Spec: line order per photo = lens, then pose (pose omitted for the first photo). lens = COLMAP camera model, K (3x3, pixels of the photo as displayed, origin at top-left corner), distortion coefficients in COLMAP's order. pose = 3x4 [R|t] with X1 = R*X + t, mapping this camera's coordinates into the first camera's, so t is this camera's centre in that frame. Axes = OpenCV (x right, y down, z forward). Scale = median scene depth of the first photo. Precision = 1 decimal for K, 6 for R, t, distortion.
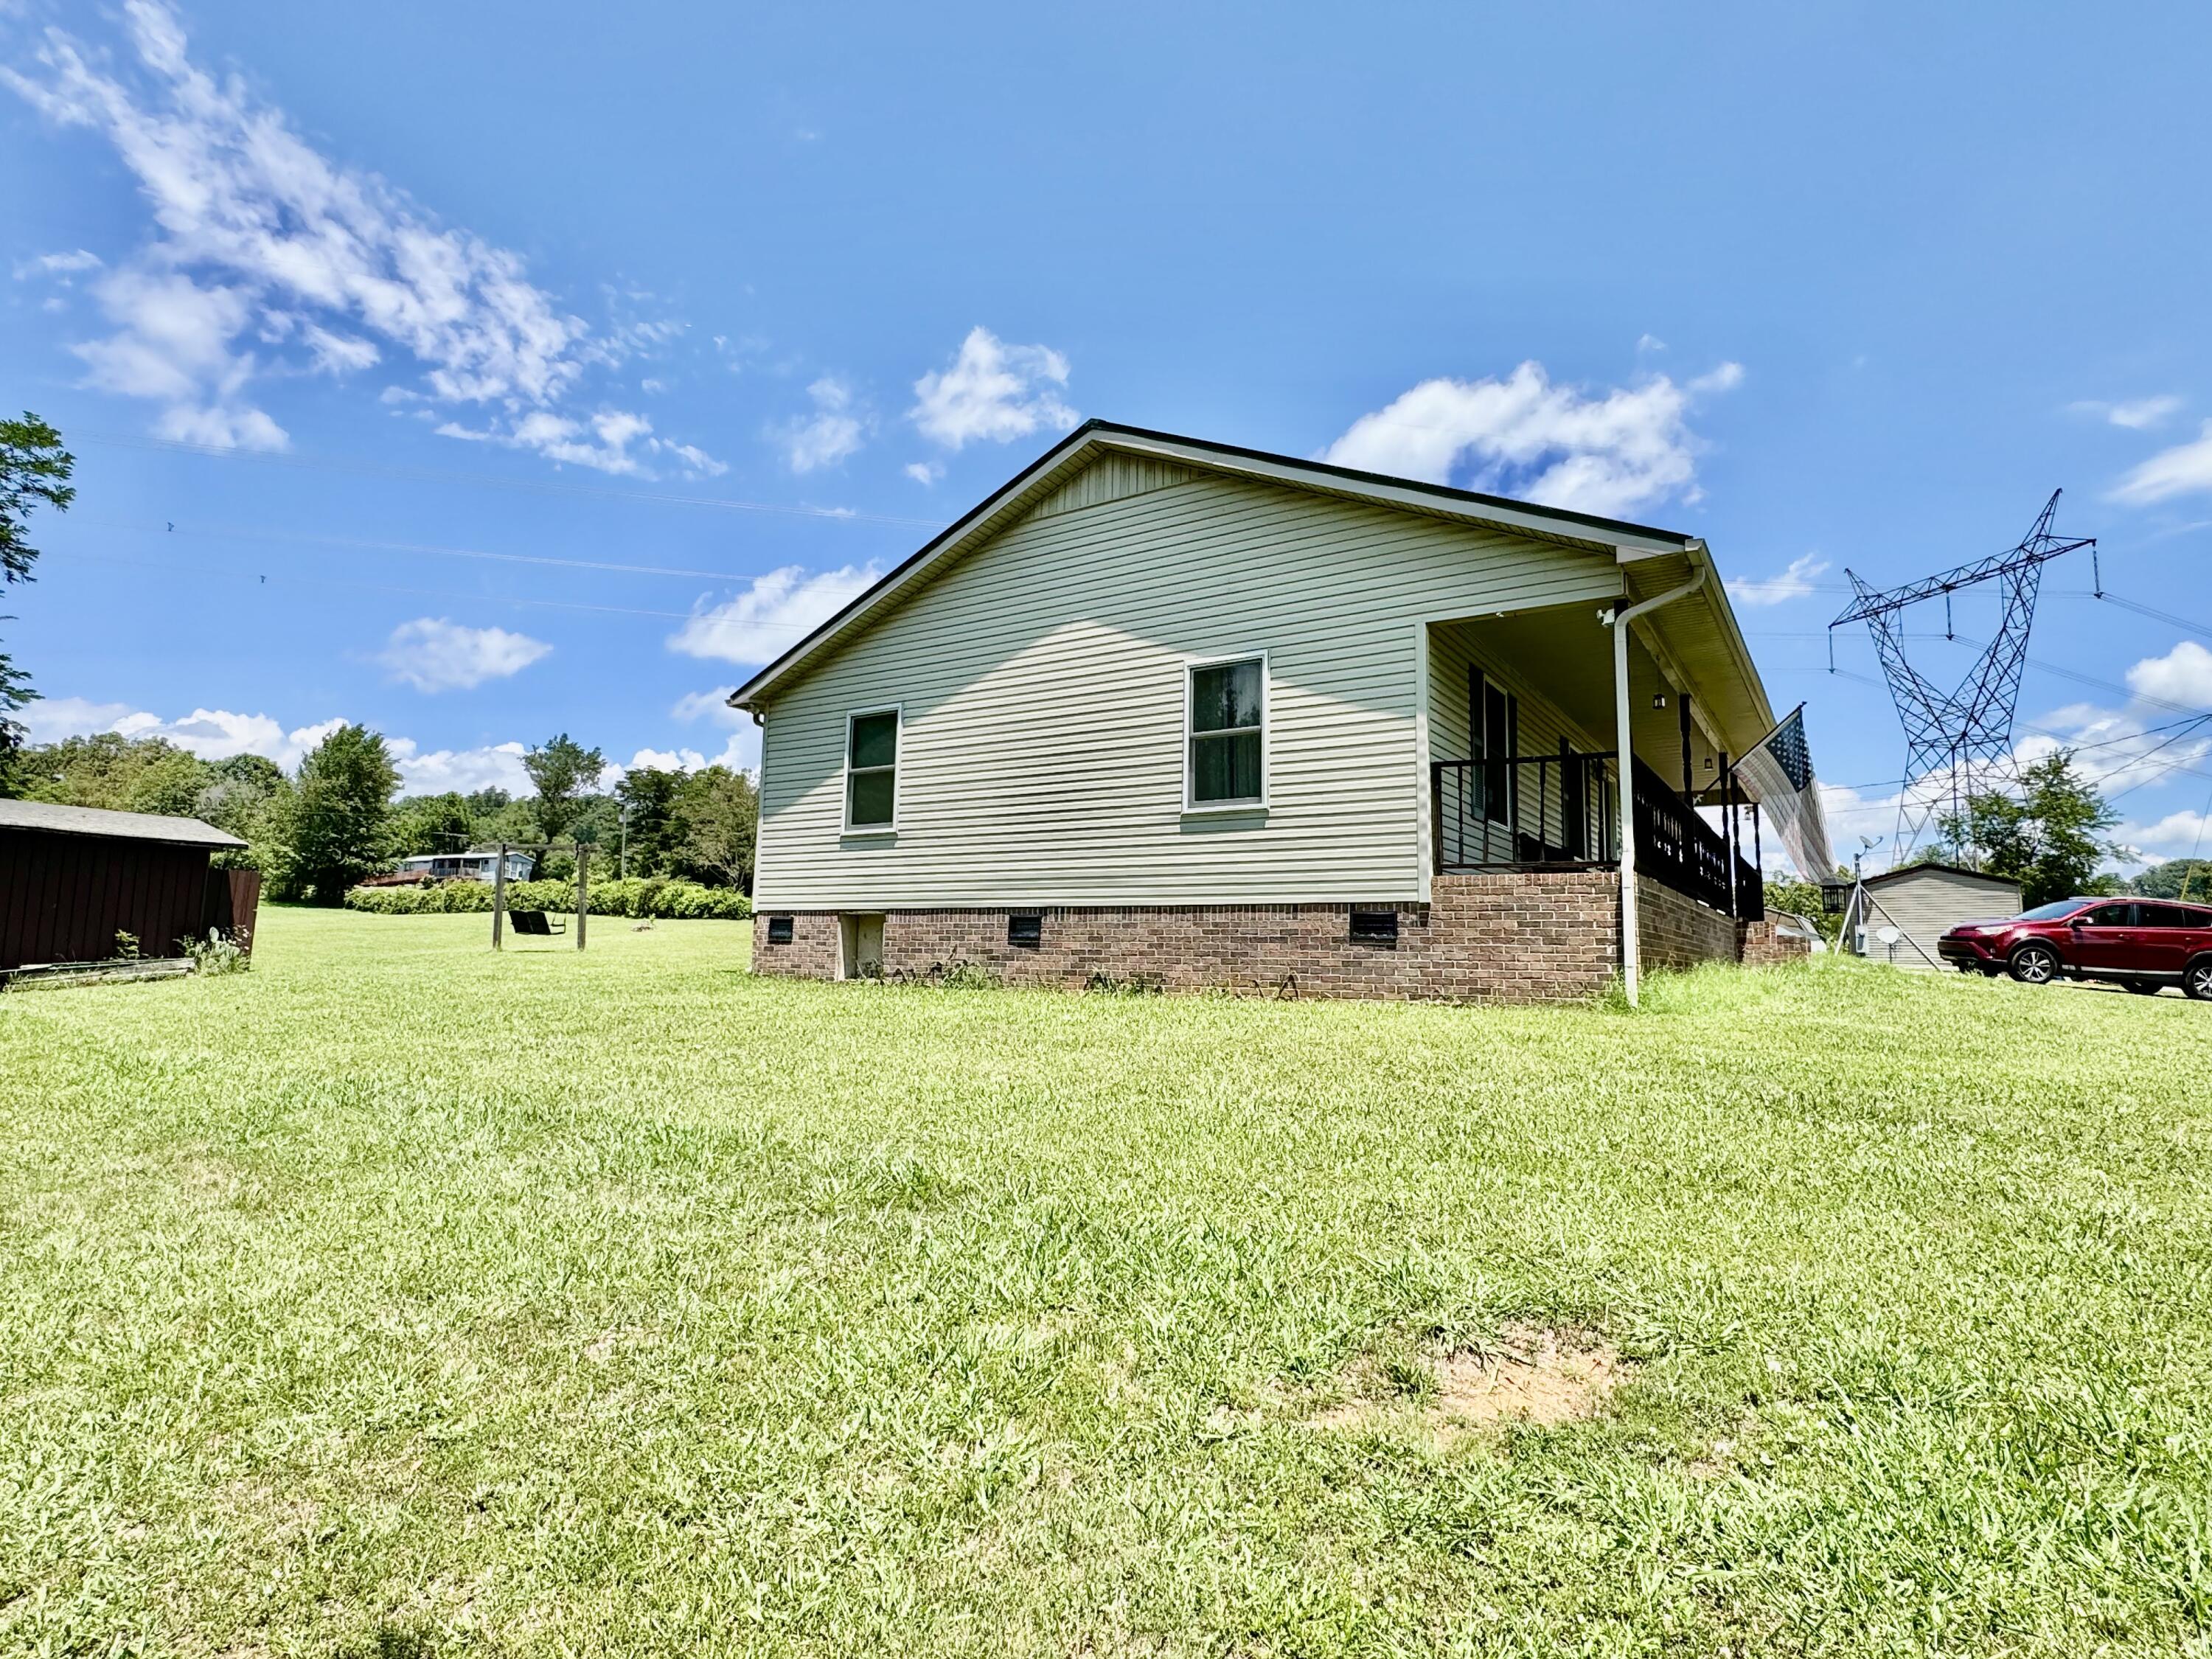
lens RADIAL K [[1185.3, 0, 1104.0], [0, 1185.3, 821.7], [0, 0, 1]] dist [-0.000237, 0.000216]
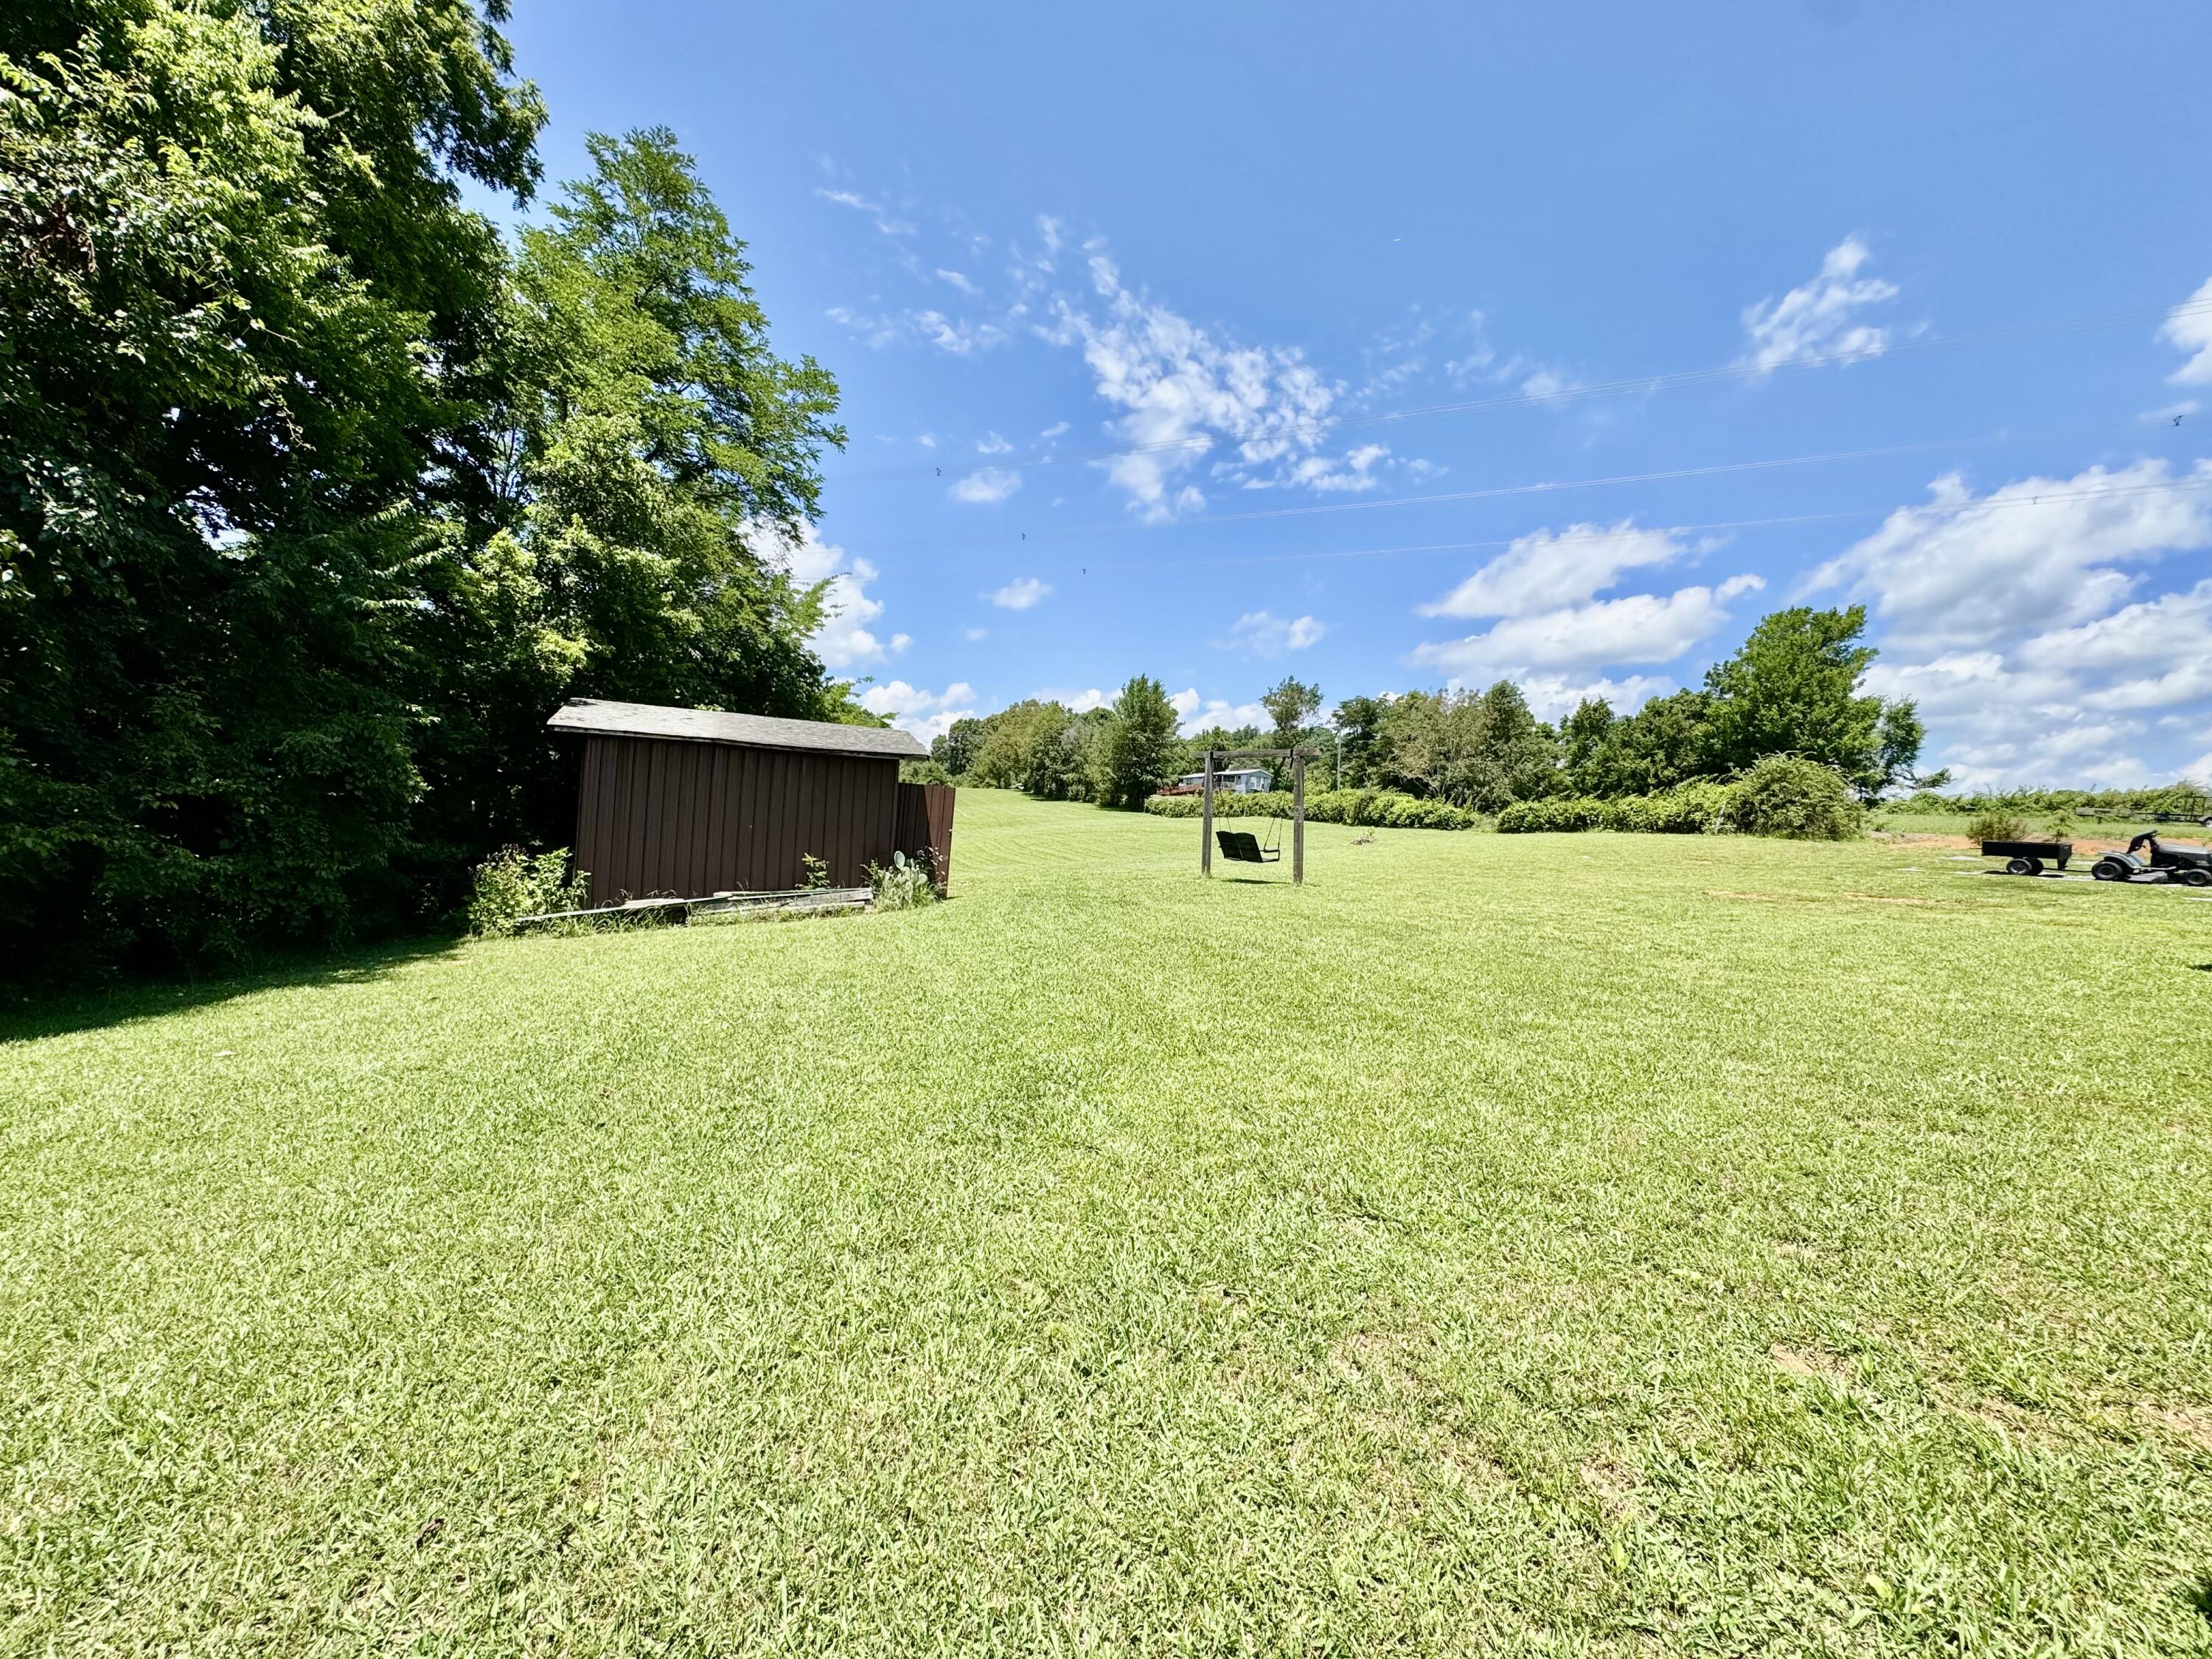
lens RADIAL K [[888.0, 0, 1106.0], [0, 888.0, 829.5], [0, 0, 1]] dist [-0.003021, 0.000212]
pose [[0.802457, 0.023244, -0.596257, -0.074767], [0.032896, 0.995998, 0.083100, 0.007461], [0.595803, -0.086299, 0.798481, 0.176521]]
